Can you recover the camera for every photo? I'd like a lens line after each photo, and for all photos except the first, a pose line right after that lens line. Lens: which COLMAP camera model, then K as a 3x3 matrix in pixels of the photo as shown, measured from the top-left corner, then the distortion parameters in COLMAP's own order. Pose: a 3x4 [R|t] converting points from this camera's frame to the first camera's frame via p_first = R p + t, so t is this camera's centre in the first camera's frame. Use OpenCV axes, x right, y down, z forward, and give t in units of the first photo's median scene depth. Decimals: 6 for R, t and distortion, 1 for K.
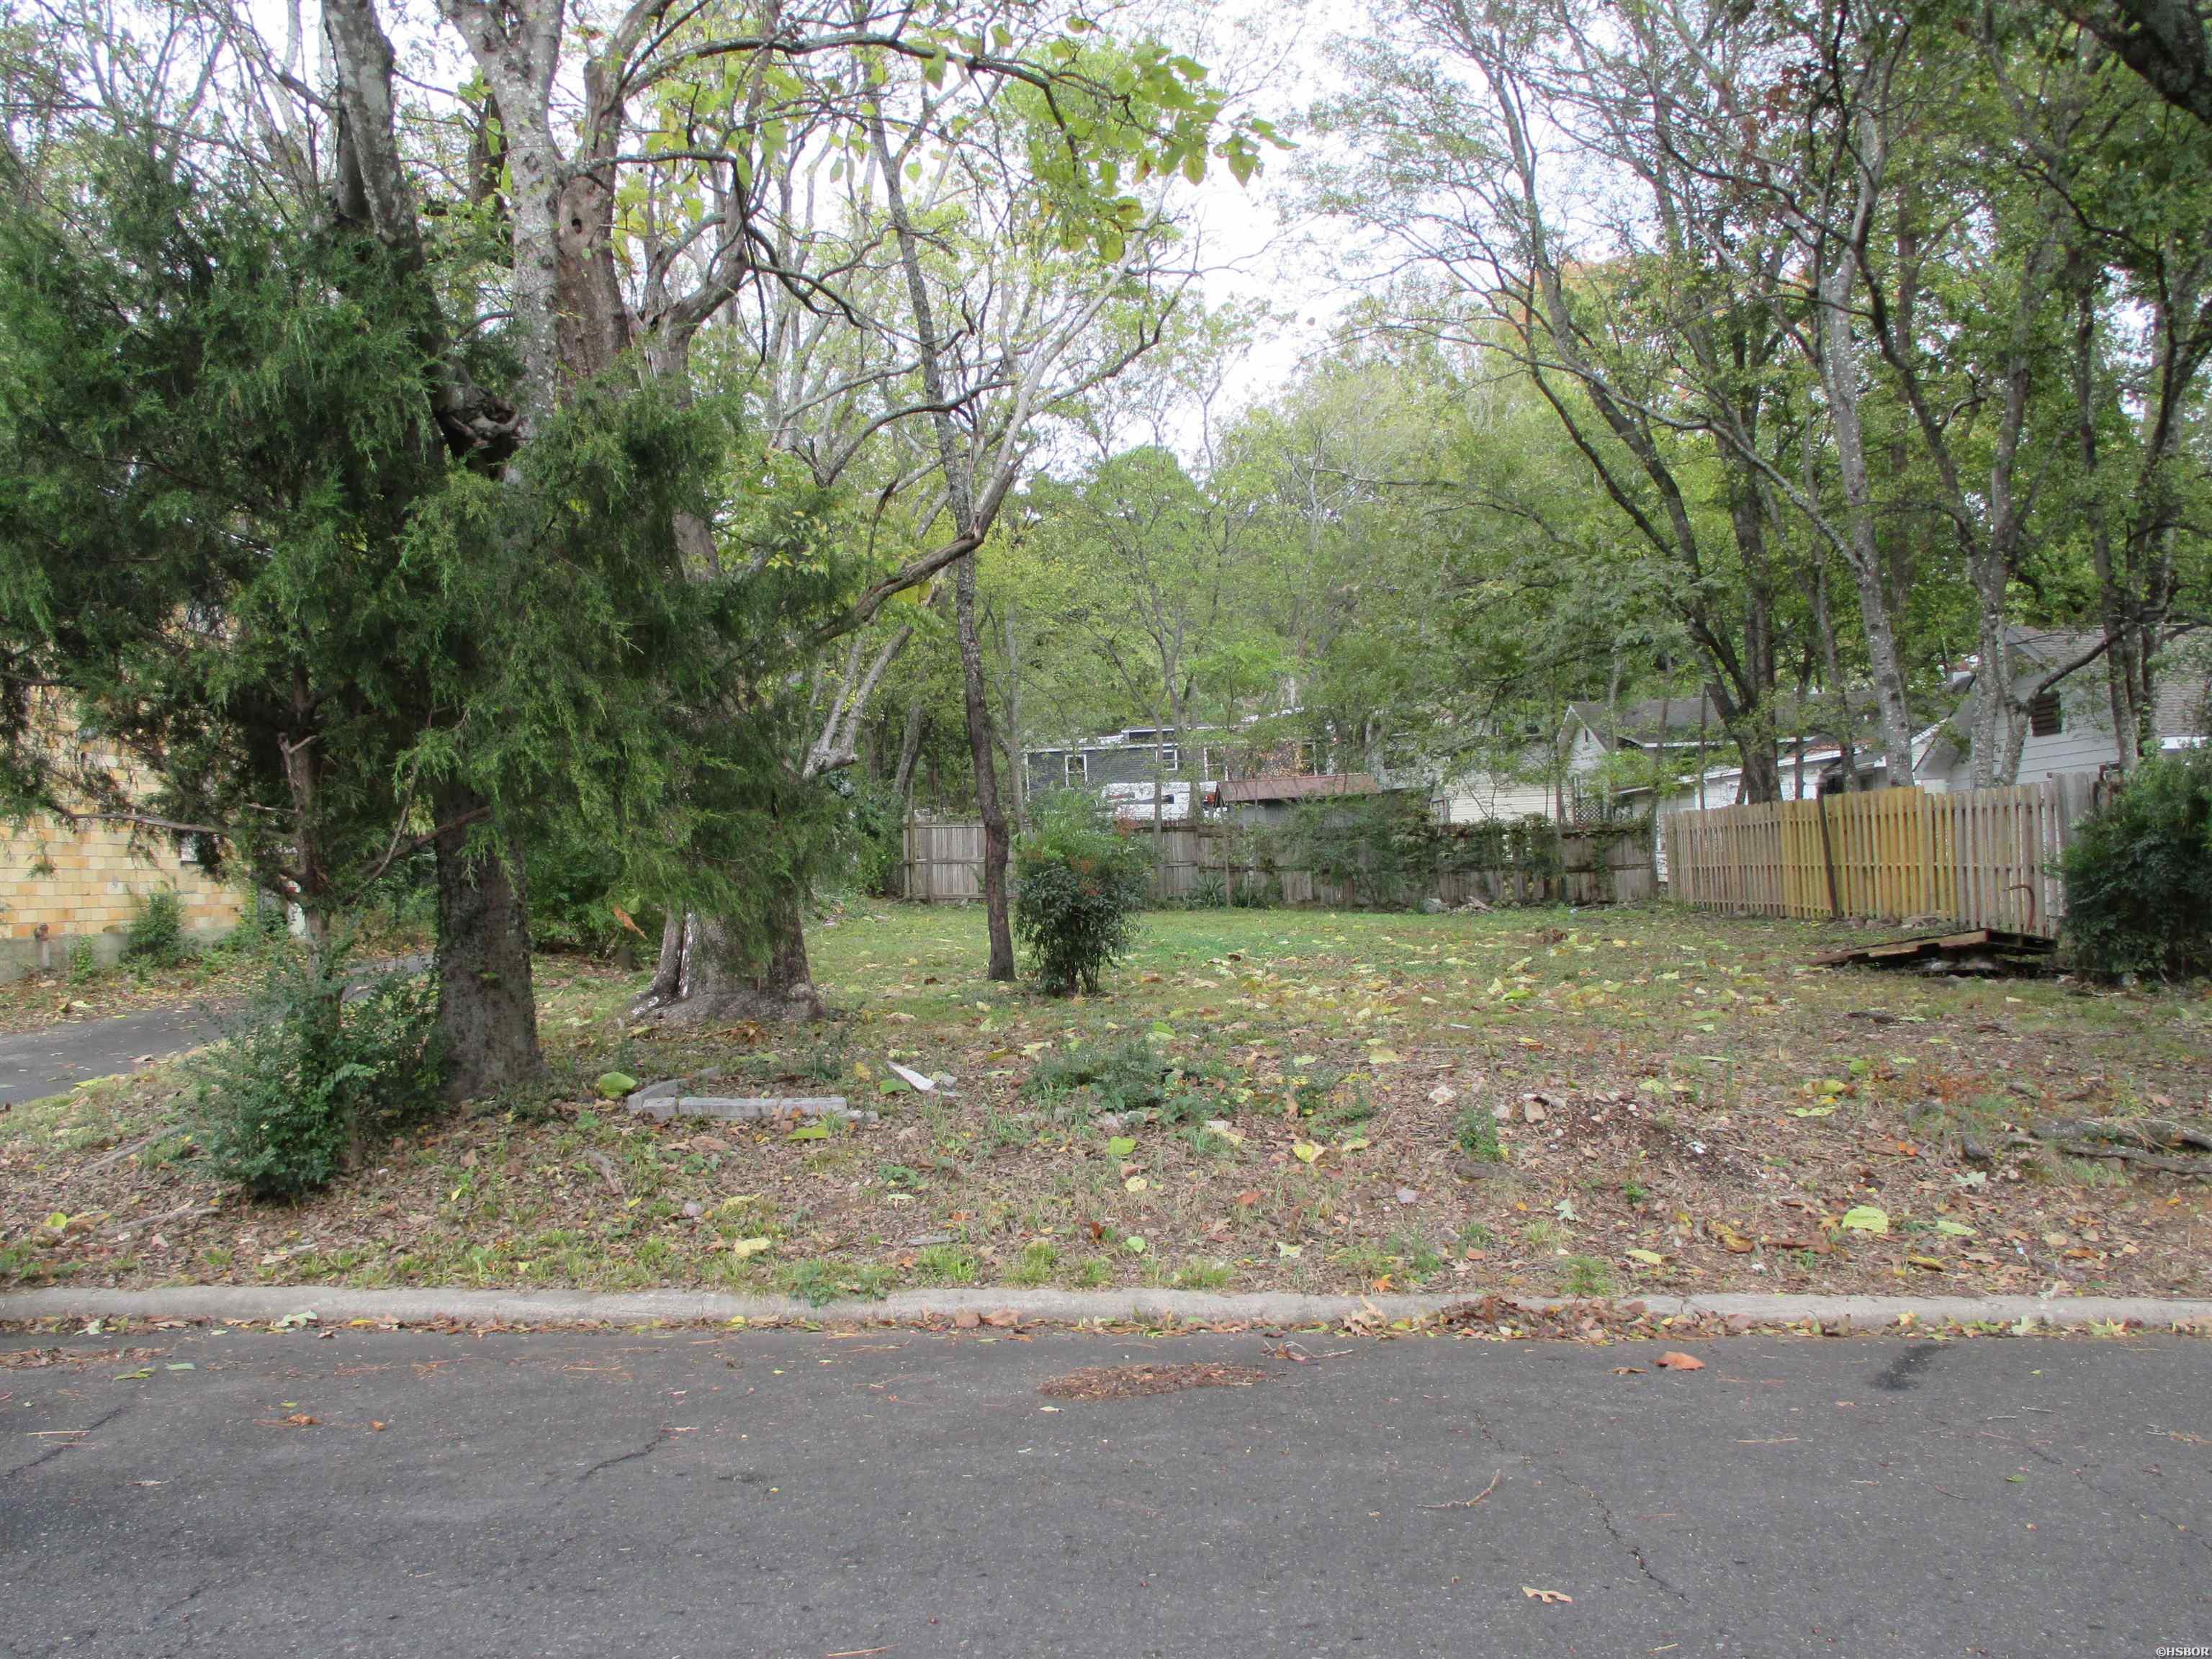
lens RADIAL K [[1883.6, 0, 1103.9], [0, 1883.6, 747.2], [0, 0, 1]] dist [0.011982, 0.008982]
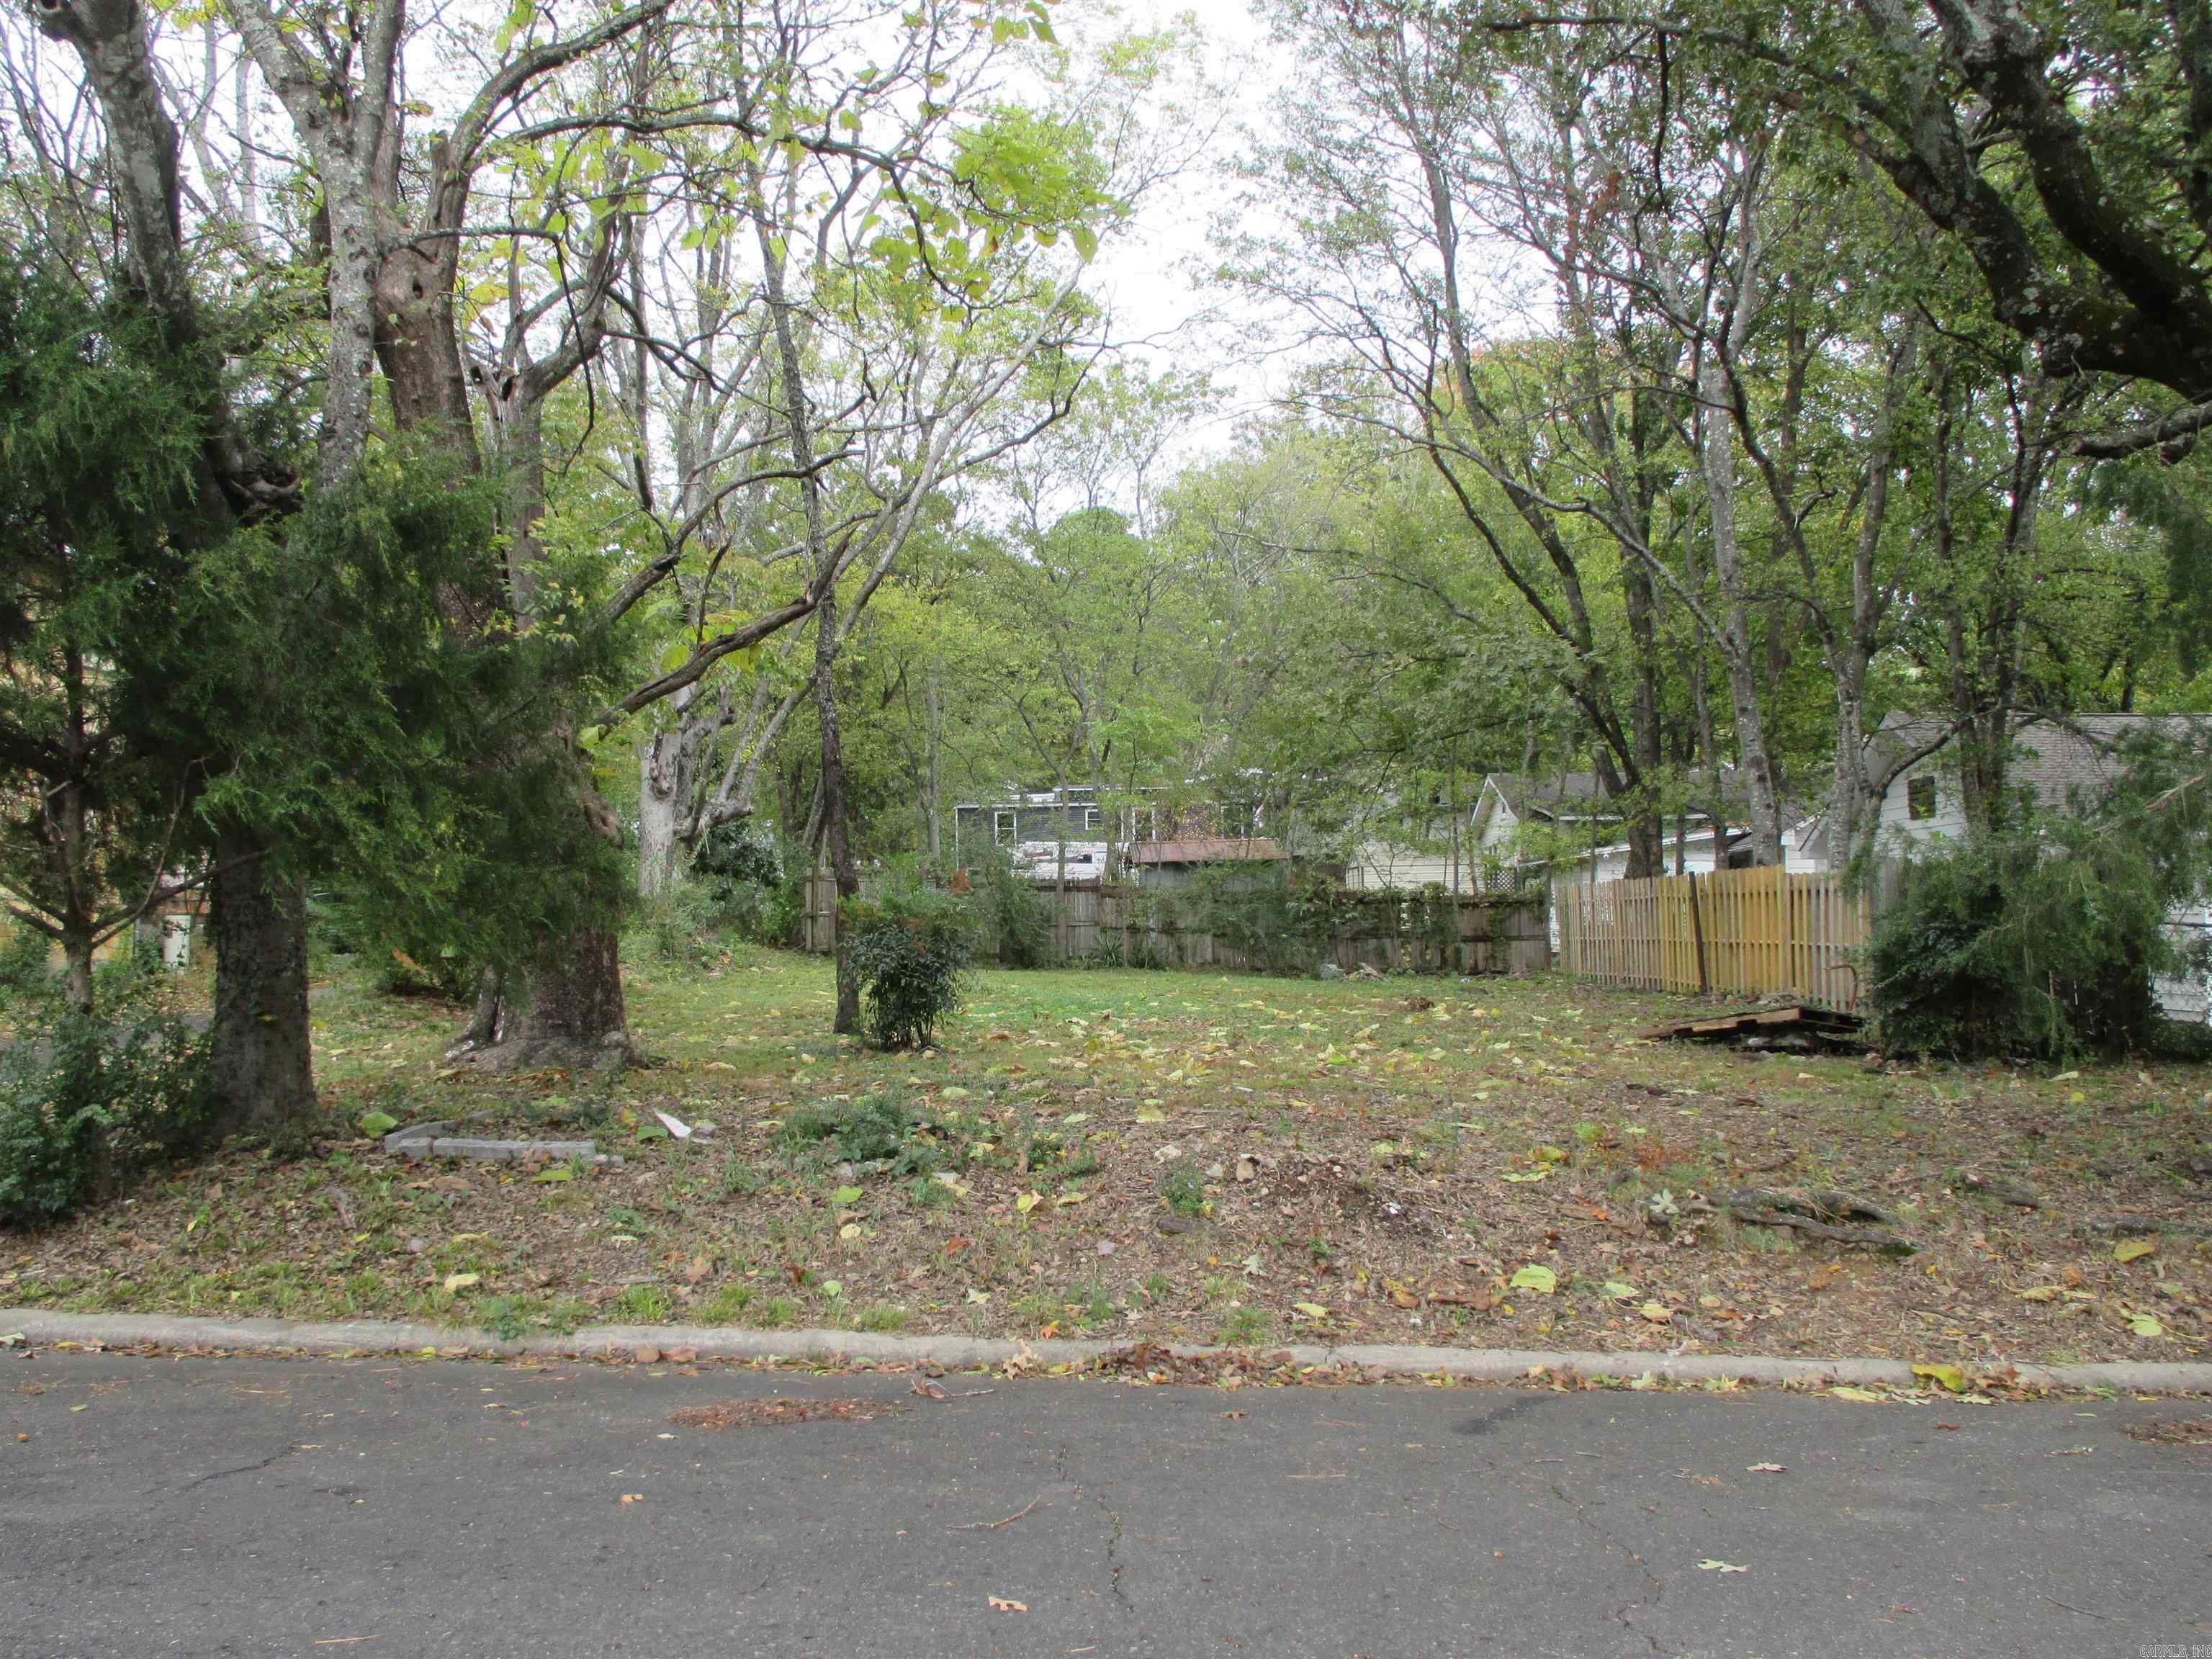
lens RADIAL K [[1884.8, 0, 1101.4], [0, 1884.8, 750.8], [0, 0, 1]] dist [-0.004090, 0.008987]
pose [[0.999410, 0.027796, 0.020193, 0.107801], [-0.027213, 0.999220, -0.028624, -0.006885], [-0.020973, 0.028058, 0.999386, -0.045596]]
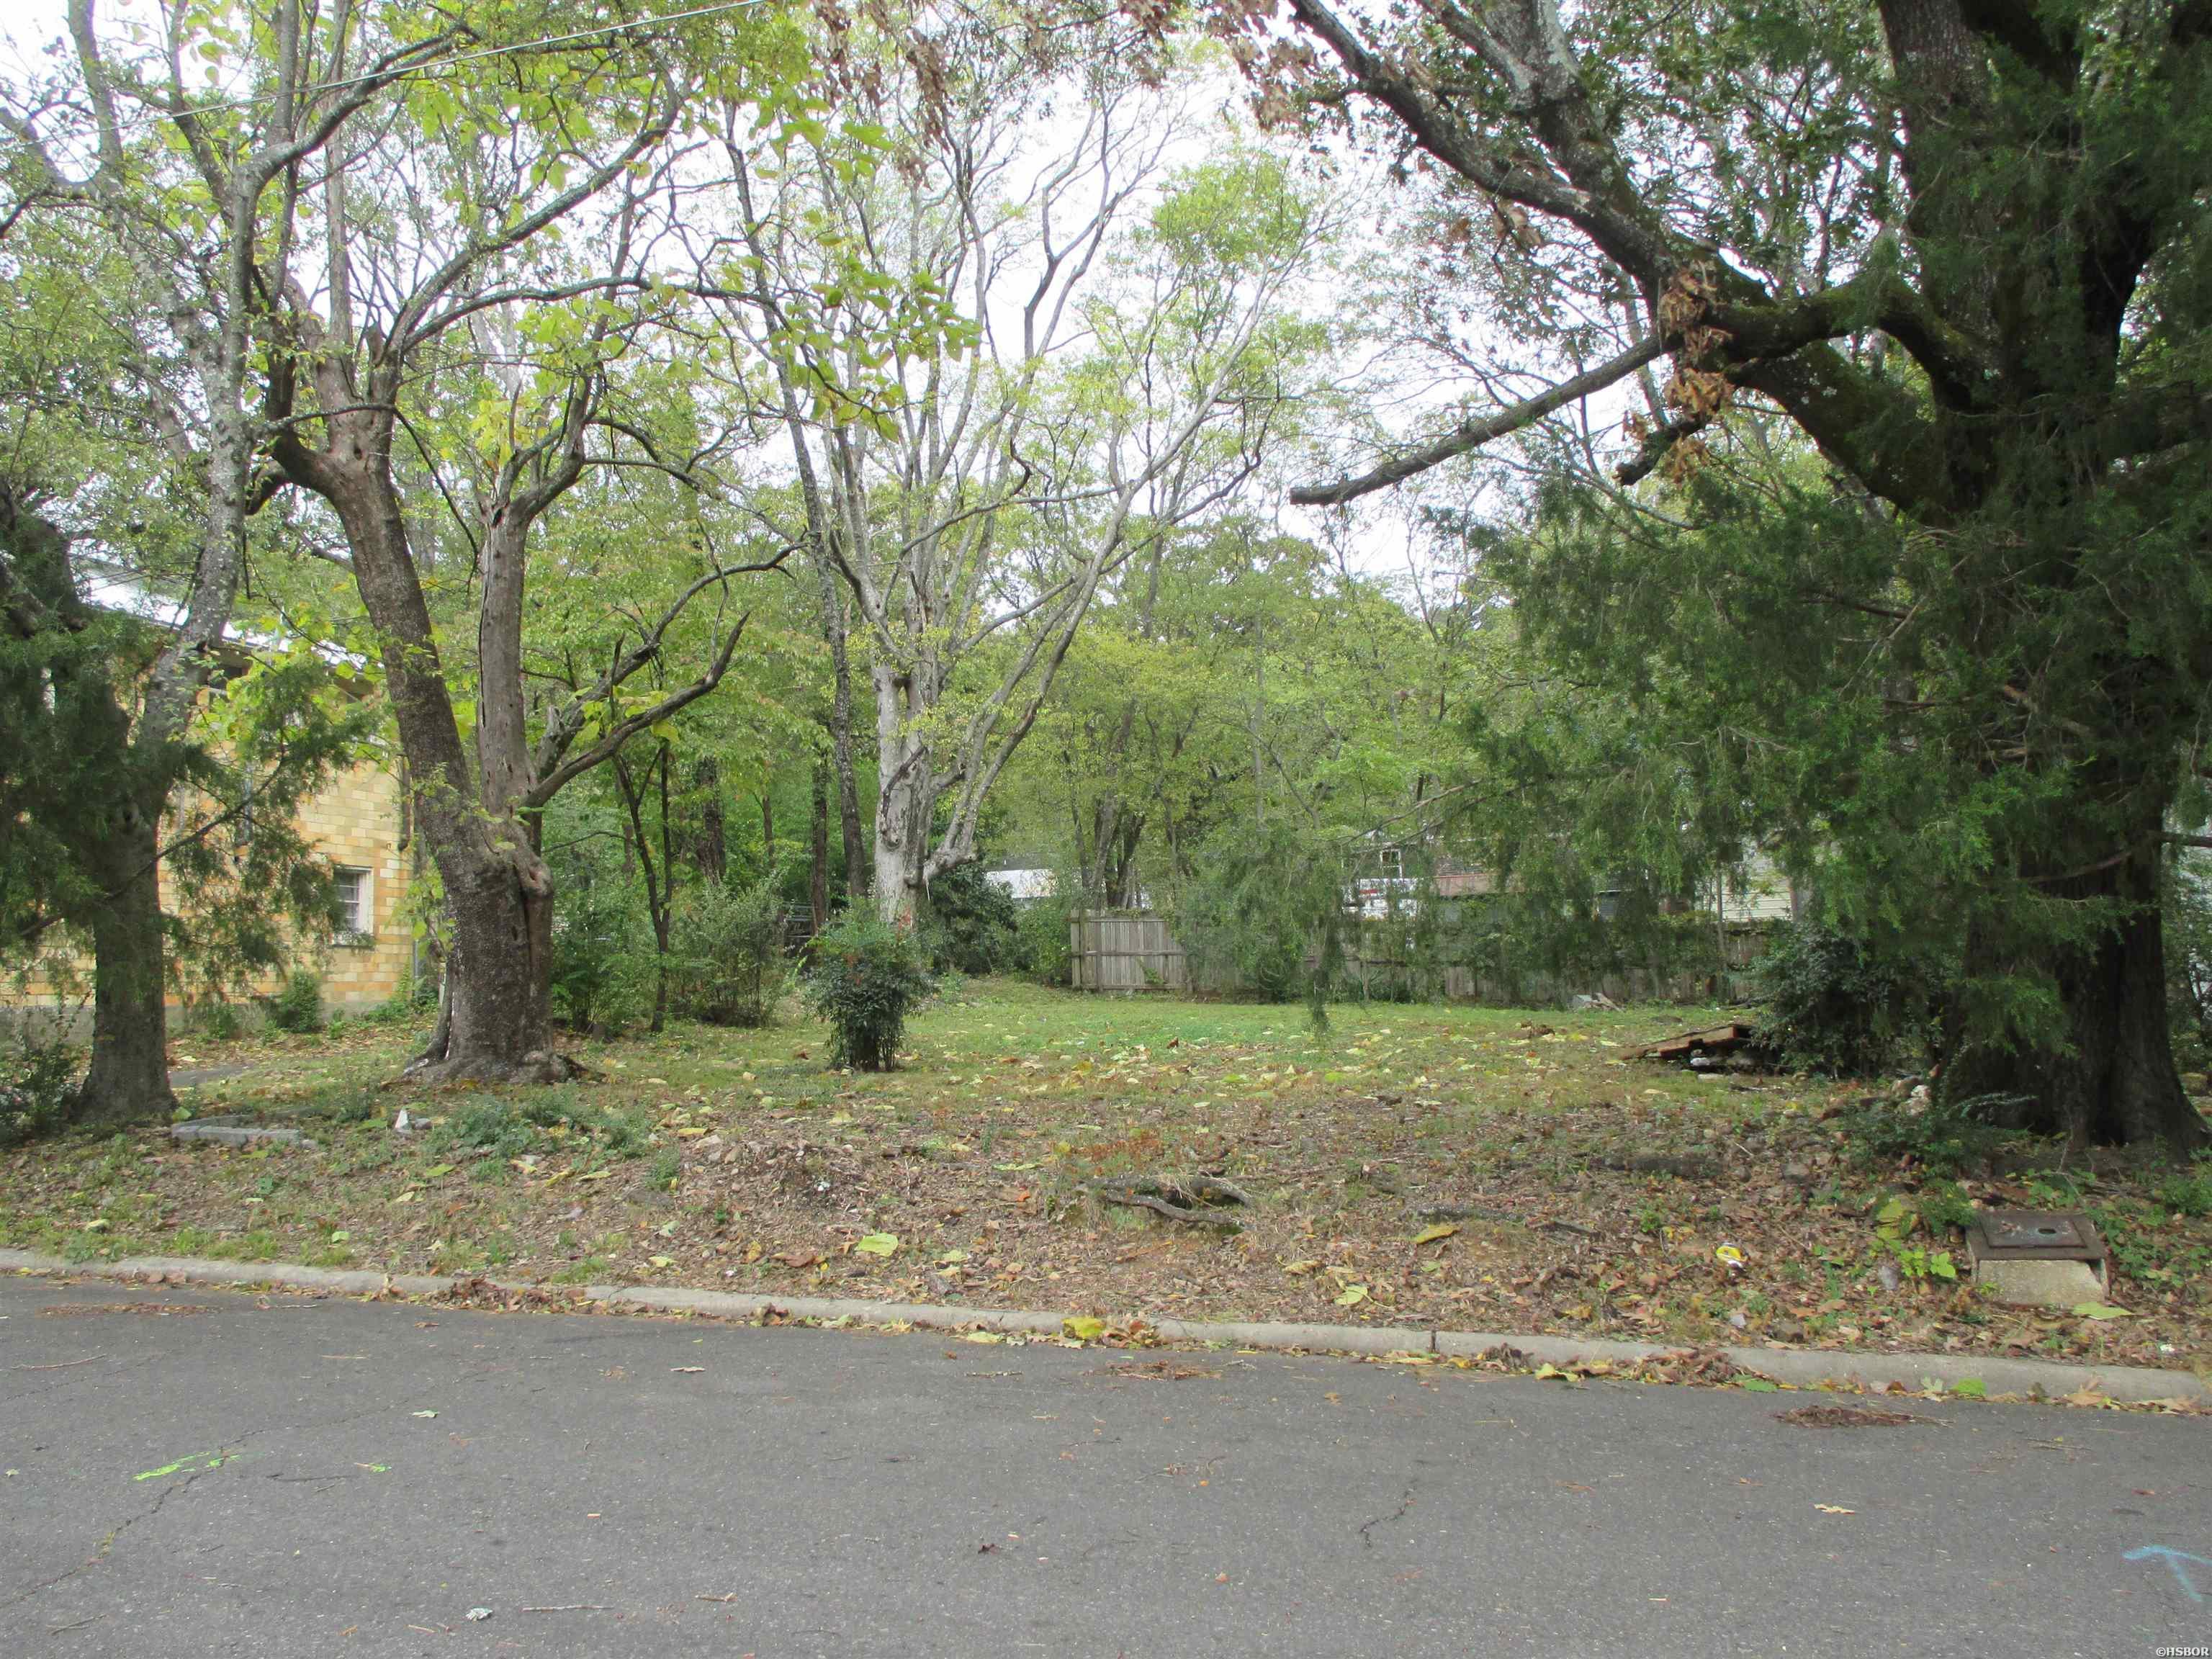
lens RADIAL K [[1896.7, 0, 1105.3], [0, 1896.7, 752.4], [0, 0, 1]] dist [-0.003640, 0.022483]
pose [[0.967493, -0.019542, -0.252141, 0.704343], [0.008126, 0.998897, -0.046238, -0.012258], [0.252767, 0.042686, 0.966585, -0.150122]]
